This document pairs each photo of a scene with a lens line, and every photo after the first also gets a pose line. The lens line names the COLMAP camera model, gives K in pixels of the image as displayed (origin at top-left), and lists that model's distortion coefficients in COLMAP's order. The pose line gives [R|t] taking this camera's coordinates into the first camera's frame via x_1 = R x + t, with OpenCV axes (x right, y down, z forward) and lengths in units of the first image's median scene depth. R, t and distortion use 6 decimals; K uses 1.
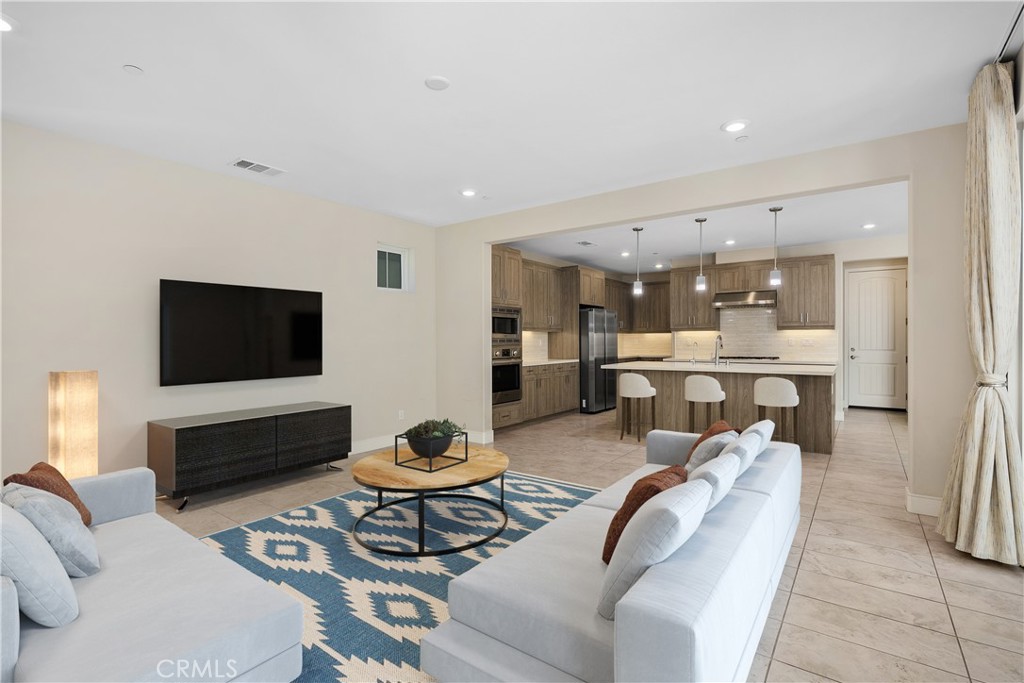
lens RADIAL K [[478.3, 0, 508.8], [0, 478.3, 344.1], [0, 0, 1]] dist [-0.021565, 0.004312]
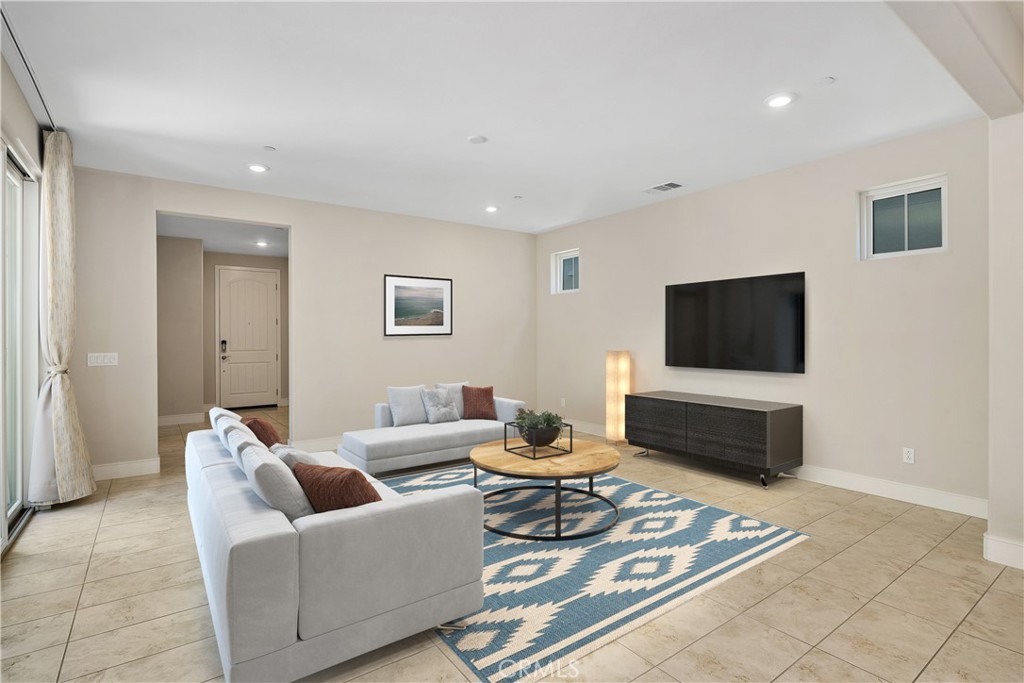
lens RADIAL K [[503.5, 0, 517.7], [0, 503.5, 328.1], [0, 0, 1]] dist [-0.013200, 0.005572]
pose [[-0.291767, -0.002798, -0.956485, 0.443406], [-0.002066, 0.999995, -0.002295, -0.007845], [0.956487, 0.001306, -0.291772, 0.631040]]
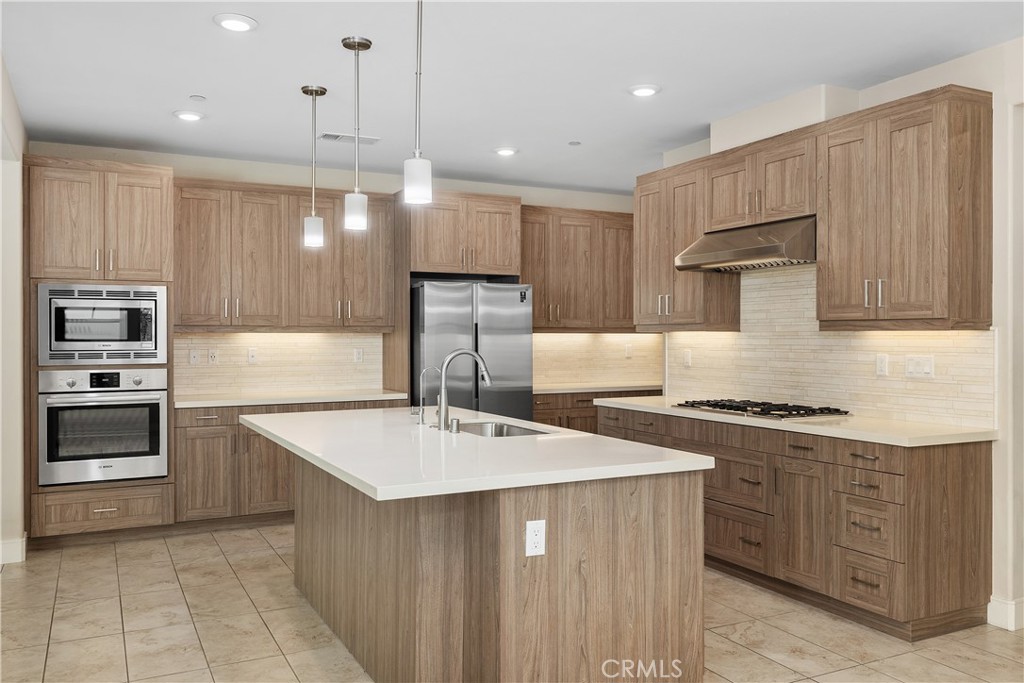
lens RADIAL K [[819.6, 0, 505.9], [0, 819.6, 340.7], [0, 0, 1]] dist [0.004625, -0.001379]
pose [[0.896504, 0.006713, -0.442985, 0.694614], [-0.007071, 0.999975, 0.000844, -0.023626], [0.442979, 0.002375, 0.896529, 0.411552]]
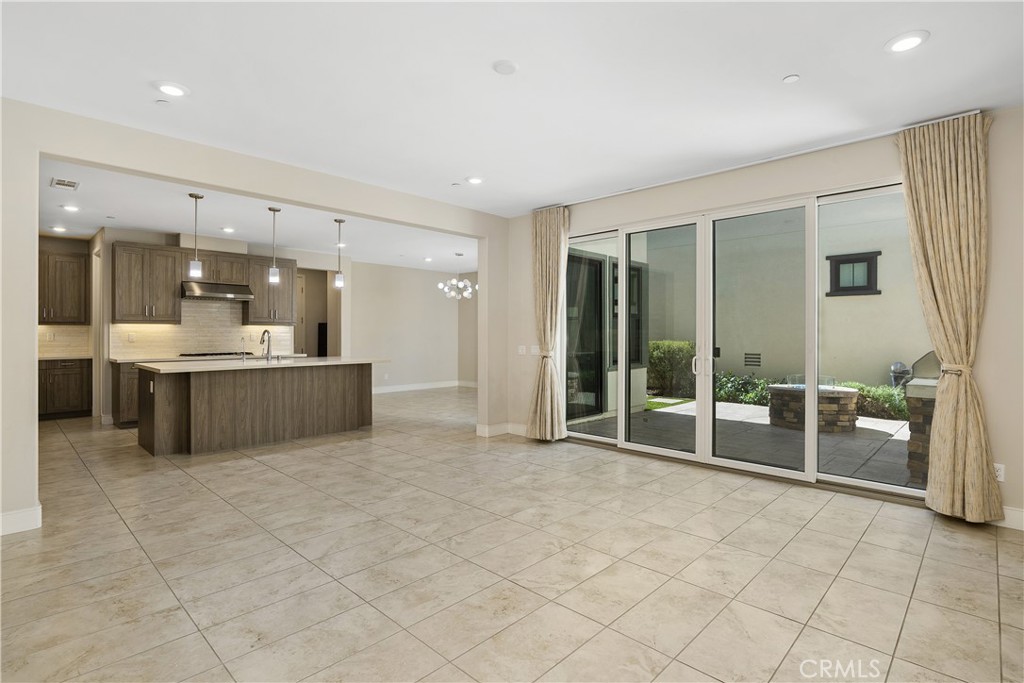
lens RADIAL K [[503.5, 0, 517.0], [0, 503.5, 330.3], [0, 0, 1]] dist [-0.013200, 0.005572]
pose [[0.117327, 0.012669, 0.993012, -0.470517], [0.008535, 0.999869, -0.013765, 0.000713], [-0.993057, 0.010091, 0.117204, 0.347447]]
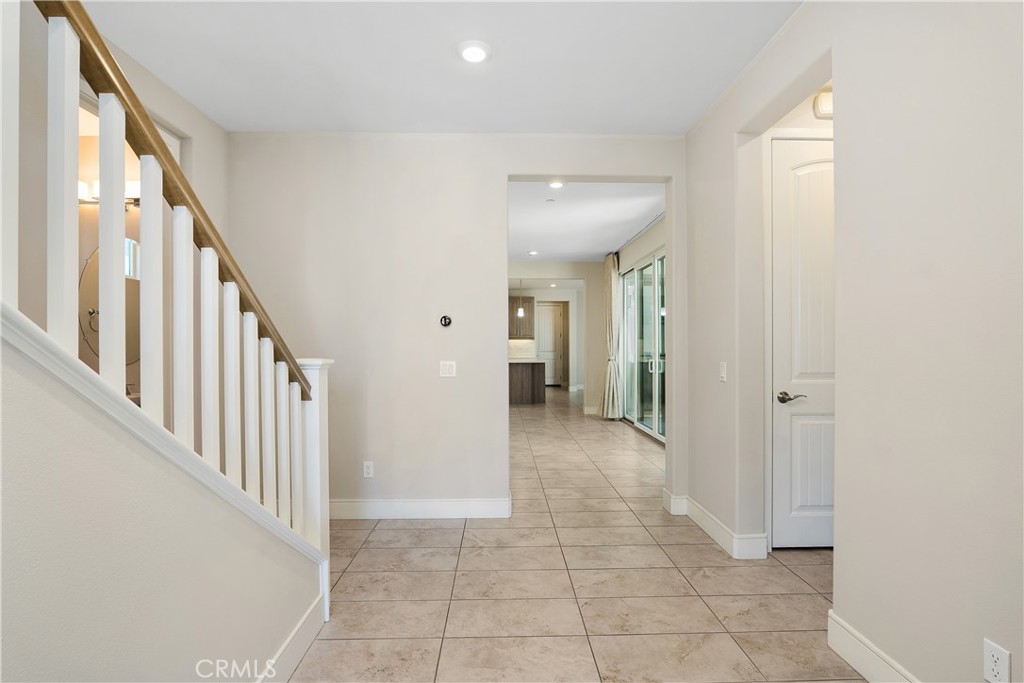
lens RADIAL K [[491.6, 0, 512.1], [0, 491.6, 347.6], [0, 0, 1]] dist [-0.018072, 0.000031]
pose [[0.783293, 0.000021, 0.621653, -0.539208], [0.004252, 0.999976, -0.005392, 0.008992], [-0.621638, 0.006867, 0.783274, -0.401379]]
